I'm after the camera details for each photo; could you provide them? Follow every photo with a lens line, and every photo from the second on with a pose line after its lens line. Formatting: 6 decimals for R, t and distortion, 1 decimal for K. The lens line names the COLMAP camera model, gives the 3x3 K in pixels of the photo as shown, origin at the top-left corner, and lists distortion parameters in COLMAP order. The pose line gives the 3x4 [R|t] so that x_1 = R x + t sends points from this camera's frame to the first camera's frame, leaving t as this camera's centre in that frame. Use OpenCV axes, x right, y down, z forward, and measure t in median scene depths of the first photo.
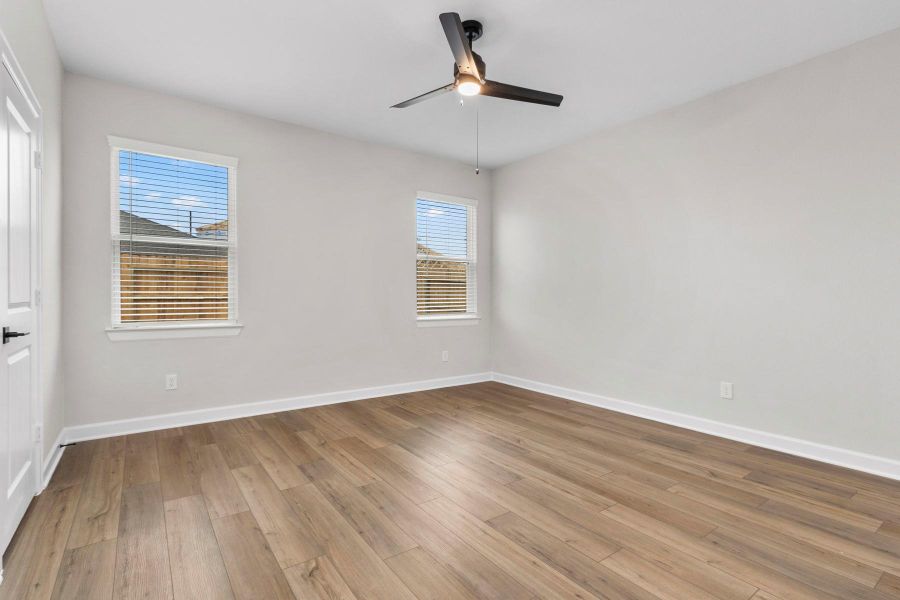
lens RADIAL K [[424.9, 0, 450.0], [0, 424.9, 300.0], [0, 0, 1]] dist [-0.002211, -0.000082]
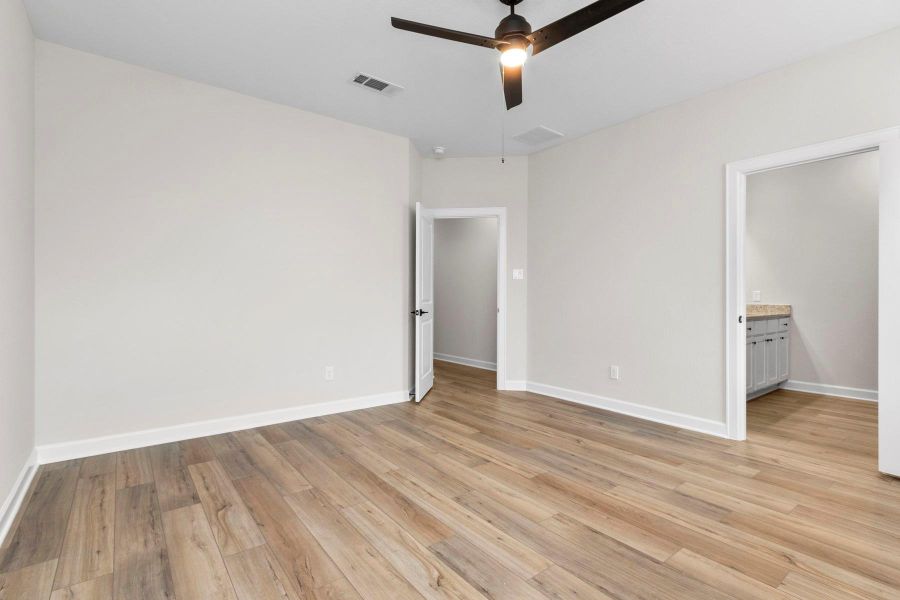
lens RADIAL K [[424.9, 0, 450.0], [0, 424.9, 300.0], [0, 0, 1]] dist [-0.002211, -0.000082]
pose [[-0.999338, -0.008333, -0.035400, 0.222707], [-0.008800, 0.999876, 0.013051, -0.010607], [0.035287, 0.013353, -0.999288, 1.967122]]
